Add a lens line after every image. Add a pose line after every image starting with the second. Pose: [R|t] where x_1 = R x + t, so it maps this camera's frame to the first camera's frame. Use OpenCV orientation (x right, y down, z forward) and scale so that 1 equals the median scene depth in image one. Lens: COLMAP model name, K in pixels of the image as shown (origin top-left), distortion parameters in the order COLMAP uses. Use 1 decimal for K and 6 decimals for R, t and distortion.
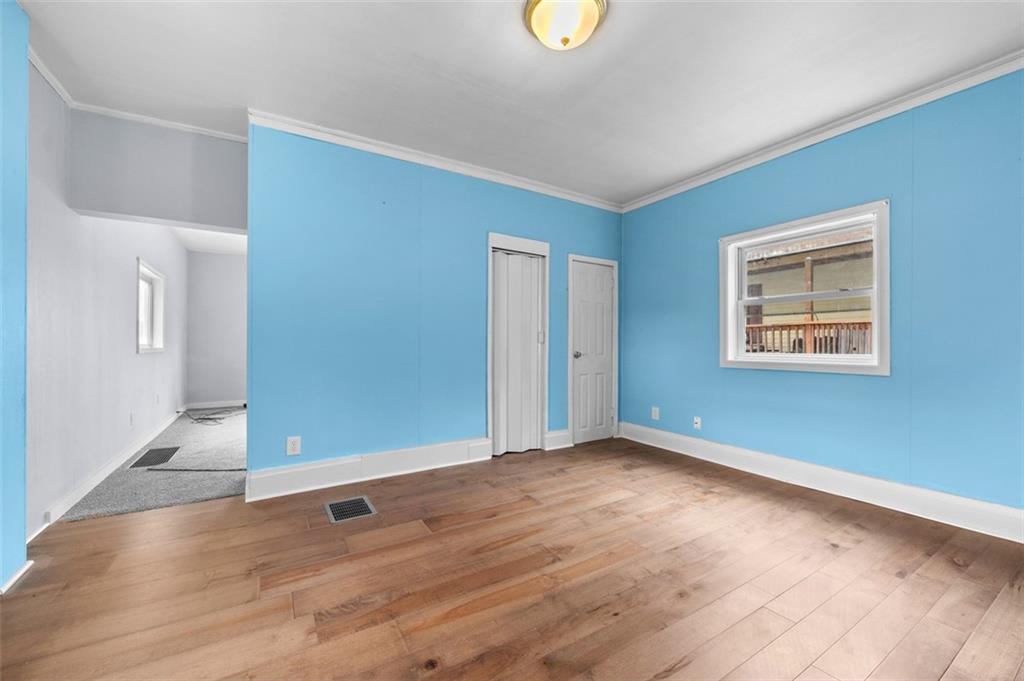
lens RADIAL K [[400.0, 0, 511.4], [0, 400.0, 348.0], [0, 0, 1]] dist [0.000096, -0.000010]
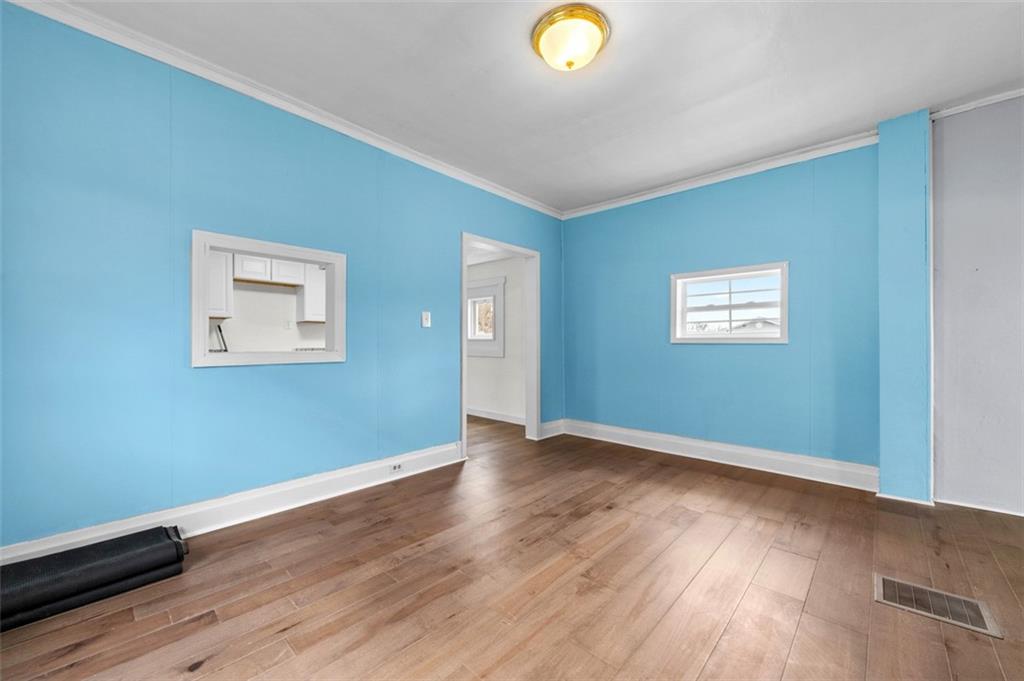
lens RADIAL K [[401.9, 0, 512.0], [0, 401.9, 340.5], [0, 0, 1]] dist [0.000376, -0.000018]
pose [[-0.961427, -0.003275, -0.275040, 0.637765], [-0.003333, 0.999994, -0.000255, -0.020921], [0.275040, 0.000671, -0.961433, 2.188956]]
